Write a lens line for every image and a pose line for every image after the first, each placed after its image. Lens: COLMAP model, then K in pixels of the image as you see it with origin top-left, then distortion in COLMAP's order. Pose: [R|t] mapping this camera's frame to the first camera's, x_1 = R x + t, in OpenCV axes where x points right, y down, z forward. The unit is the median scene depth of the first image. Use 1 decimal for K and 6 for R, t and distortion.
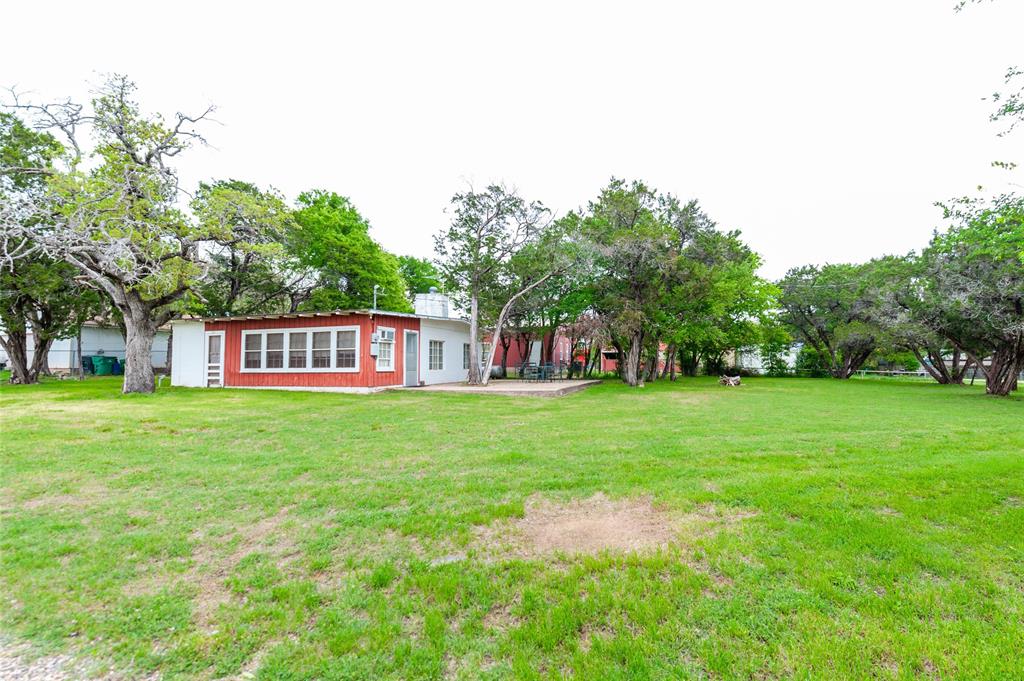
lens RADIAL K [[474.5, 0, 506.2], [0, 474.5, 338.9], [0, 0, 1]] dist [-0.001025, -0.002701]
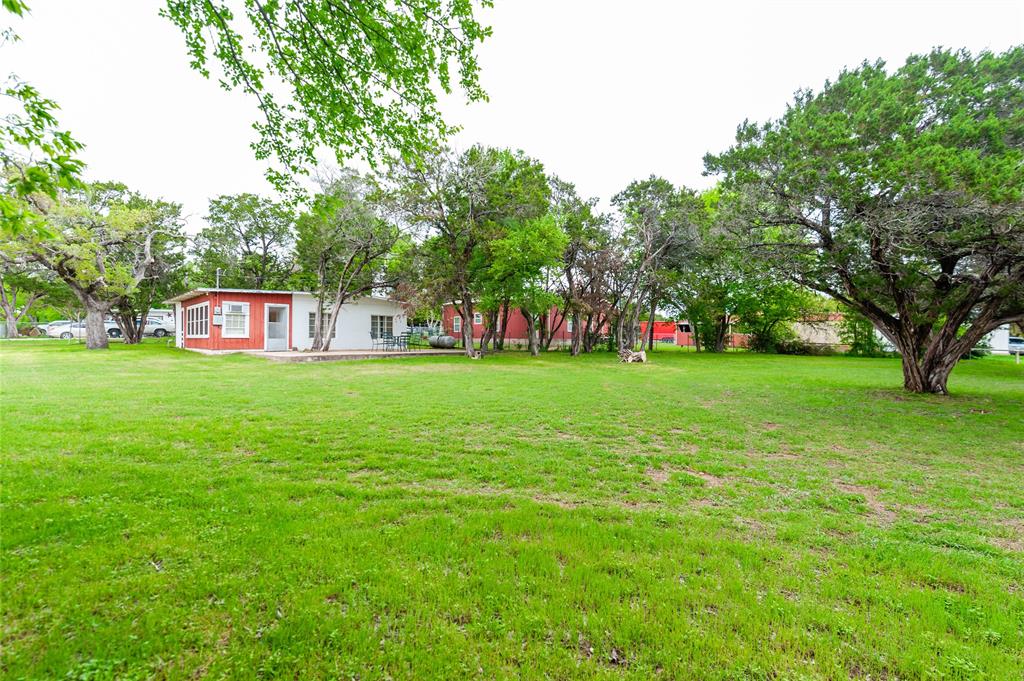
lens RADIAL K [[434.7, 0, 513.2], [0, 434.7, 341.9], [0, 0, 1]] dist [0.000565, -0.001982]
pose [[0.896275, 0.015500, -0.443229, 0.802825], [0.012292, 0.998137, 0.059762, 0.018173], [0.443329, -0.059011, 0.894414, 0.280312]]
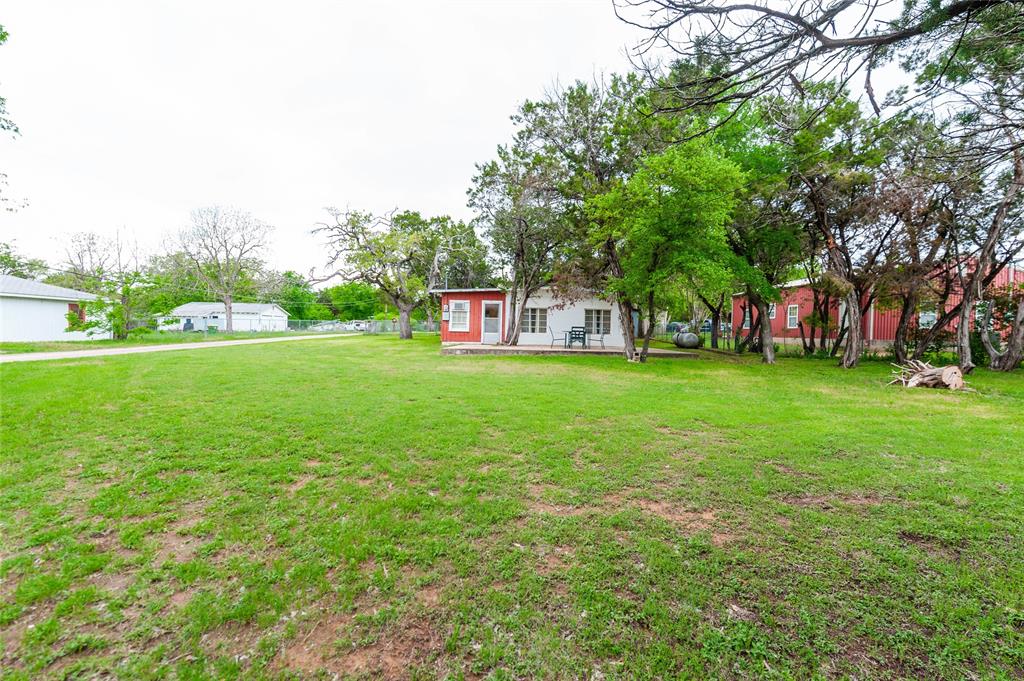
lens RADIAL K [[434.7, 0, 515.0], [0, 434.7, 341.0], [0, 0, 1]] dist [0.000565, -0.001982]
pose [[0.305964, 0.034359, -0.951423, 0.936206], [0.028371, 0.998576, 0.045185, 0.038670], [0.951620, -0.040818, 0.304553, 0.687153]]
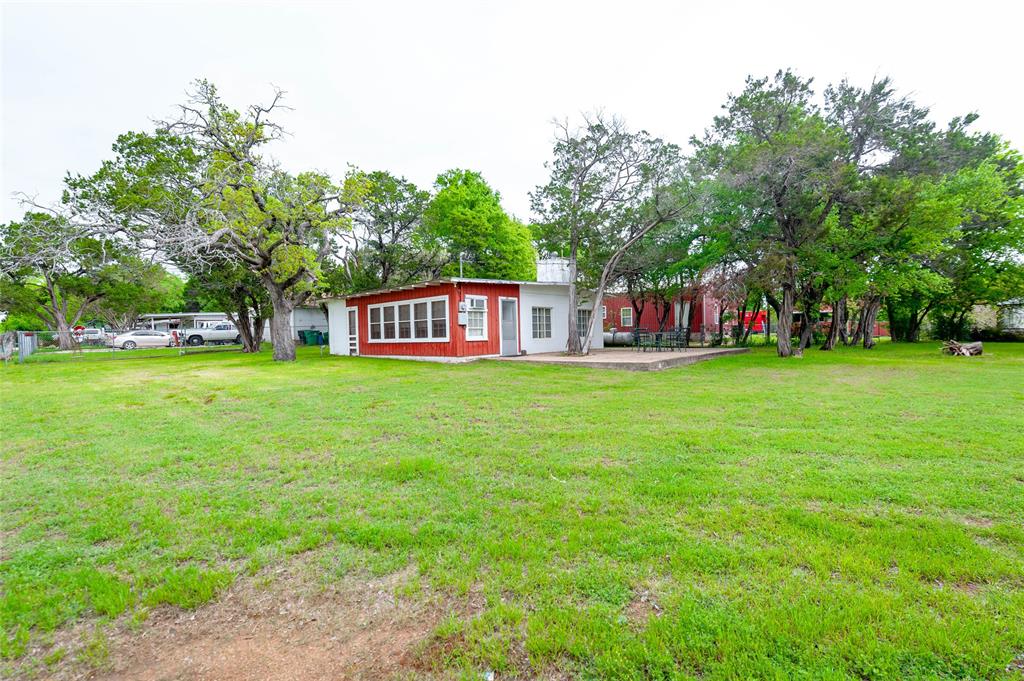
lens RADIAL K [[434.7, 0, 505.8], [0, 434.7, 345.0], [0, 0, 1]] dist [0.000565, -0.001982]
pose [[0.911447, -0.005724, -0.411377, 0.153366], [0.040521, 0.996290, 0.075917, 0.010314], [0.409416, -0.085864, 0.908298, 0.186106]]
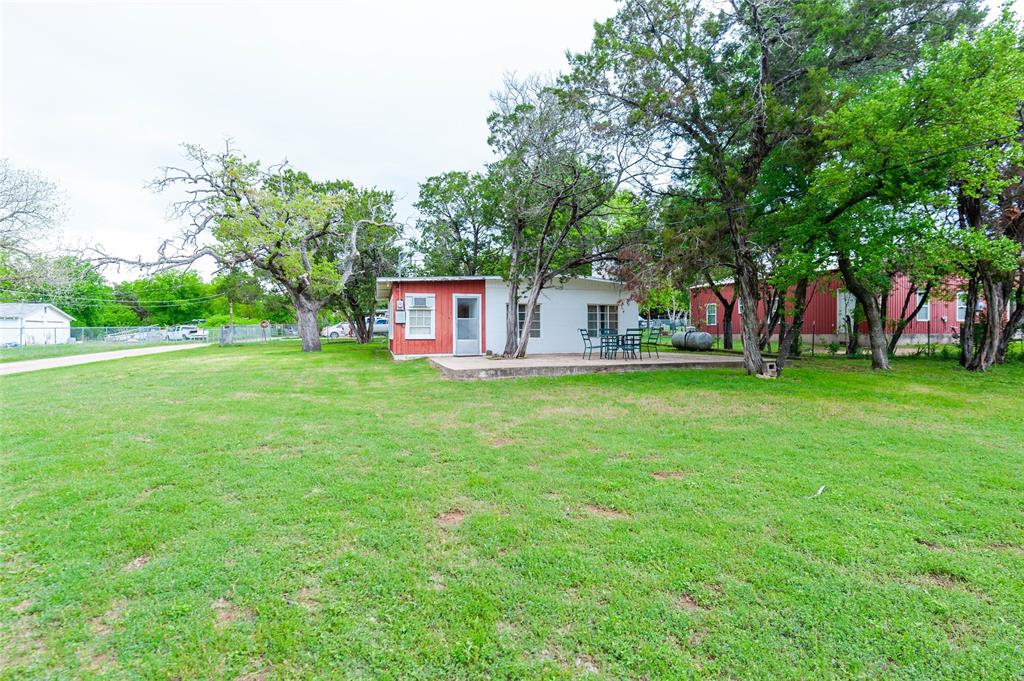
lens RADIAL K [[475.2, 0, 514.3], [0, 475.2, 341.2], [0, 0, 1]] dist [-0.002608, 0.000110]
pose [[0.568291, 0.018302, -0.822624, 0.594007], [0.047394, 0.997365, 0.054931, 0.025545], [0.821462, -0.070204, 0.565926, 0.546653]]
